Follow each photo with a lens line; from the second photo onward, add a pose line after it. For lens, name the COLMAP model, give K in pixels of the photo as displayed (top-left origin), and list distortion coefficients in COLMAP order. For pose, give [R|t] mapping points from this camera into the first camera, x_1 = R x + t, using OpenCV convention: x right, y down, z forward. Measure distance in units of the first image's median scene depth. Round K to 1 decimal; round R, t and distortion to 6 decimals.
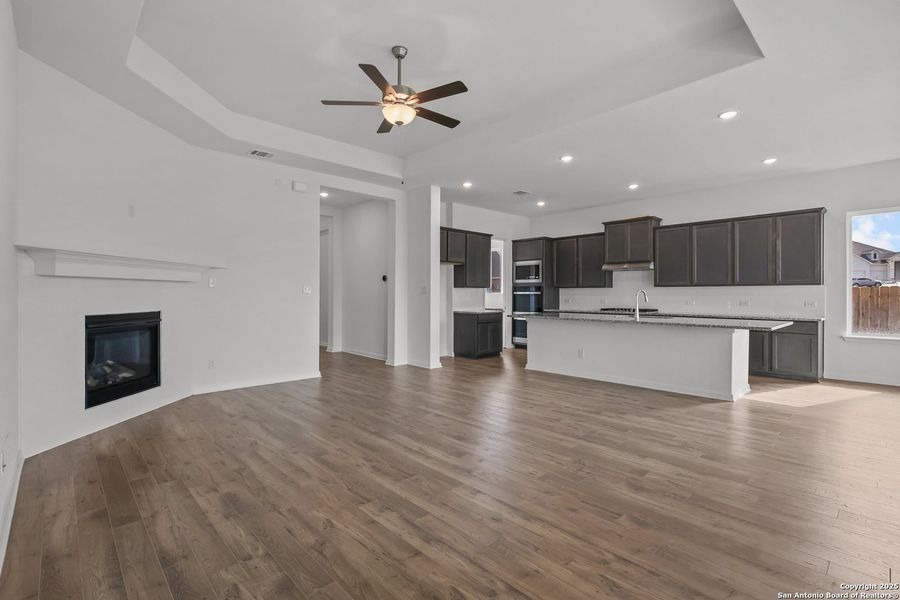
lens RADIAL K [[414.6, 0, 445.8], [0, 414.6, 295.8], [0, 0, 1]] dist [-0.005442, 0.001363]
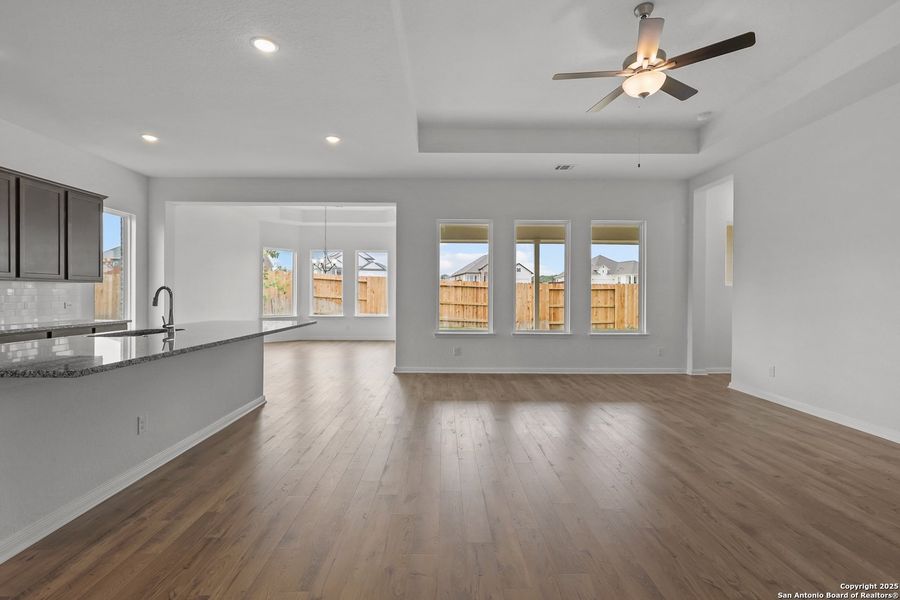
lens RADIAL K [[414.6, 0, 448.3], [0, 414.6, 294.9], [0, 0, 1]] dist [-0.005442, 0.001363]
pose [[-0.738181, -0.003150, 0.674595, -0.181323], [0.000507, 0.999986, 0.005224, -0.003724], [-0.674602, 0.004198, -0.738169, 0.876494]]
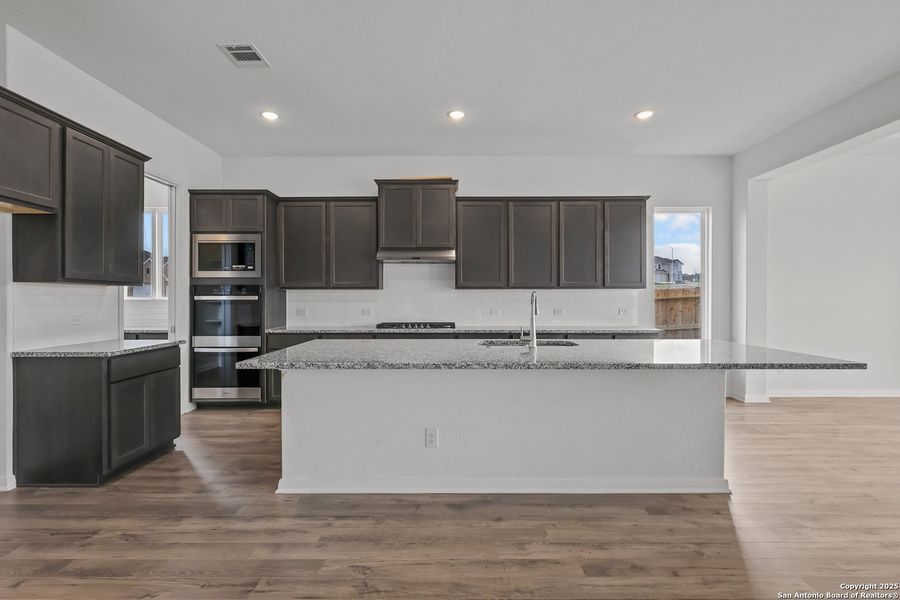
lens RADIAL K [[414.6, 0, 449.9], [0, 414.6, 301.6], [0, 0, 1]] dist [-0.005442, 0.001363]
pose [[0.683447, -0.005090, 0.729982, 0.018191], [0.004342, 0.999986, 0.002908, -0.003362], [-0.729987, 0.001182, 0.683460, 0.544492]]
